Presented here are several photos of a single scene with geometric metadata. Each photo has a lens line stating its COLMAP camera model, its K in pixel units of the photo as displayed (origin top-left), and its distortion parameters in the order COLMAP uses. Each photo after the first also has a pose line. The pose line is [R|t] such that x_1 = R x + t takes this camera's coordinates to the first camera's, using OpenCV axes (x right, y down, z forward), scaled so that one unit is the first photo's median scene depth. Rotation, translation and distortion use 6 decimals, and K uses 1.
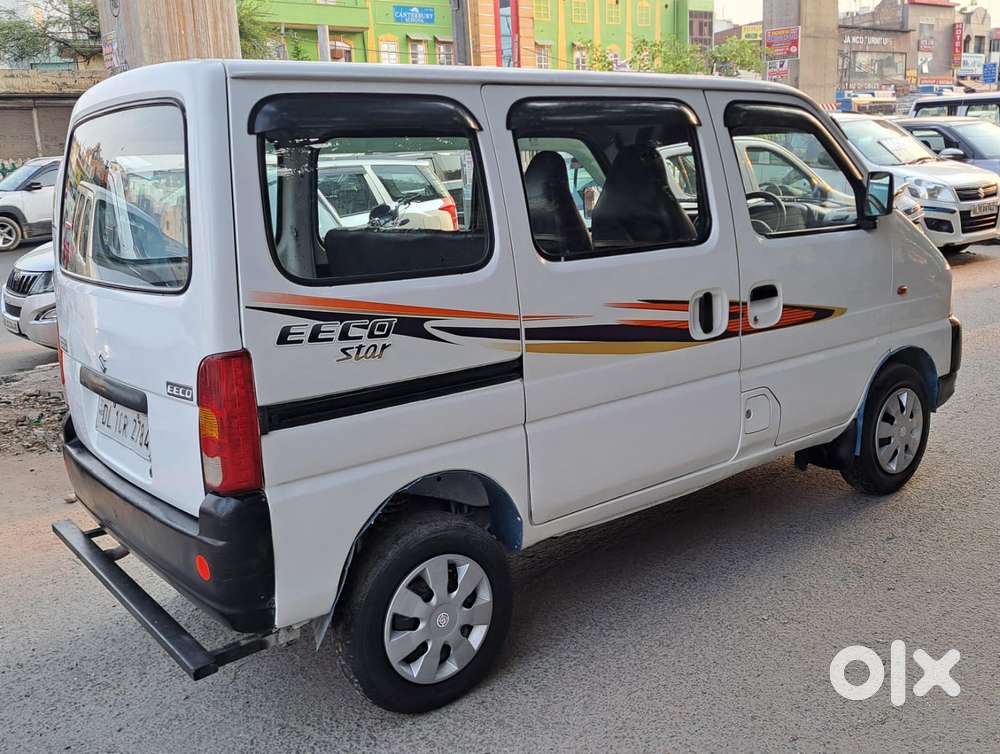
lens RADIAL K [[956.3, 0, 498.9], [0, 956.3, 368.3], [0, 0, 1]] dist [0.052786, -0.005564]
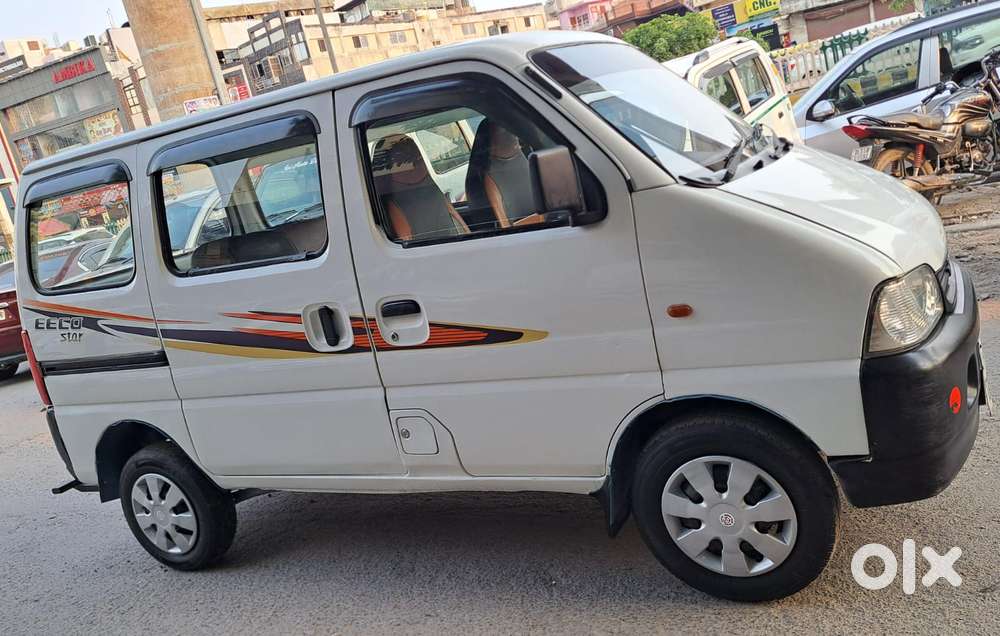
lens RADIAL K [[812.3, 0, 500.0], [0, 812.3, 318.0], [0, 0, 1]] dist [0.061037, -0.008535]
pose [[0.428157, 0.151087, -0.890985, 1.044355], [0.009475, 0.985121, 0.171602, -0.209220], [0.903655, -0.081915, 0.420354, 0.806358]]
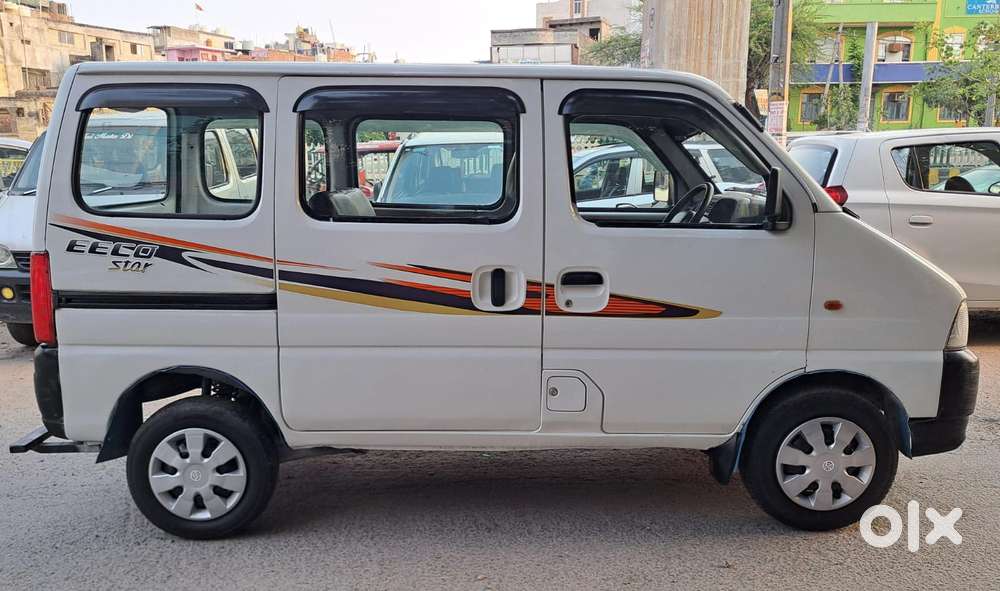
lens RADIAL K [[777.2, 0, 486.1], [0, 777.2, 316.4], [0, 0, 1]] dist [0.064416, -0.070036]
pose [[0.782146, 0.170084, -0.599432, 0.734993], [-0.165561, 0.984171, 0.063225, -0.078411], [0.600697, 0.049792, 0.797924, 0.298016]]
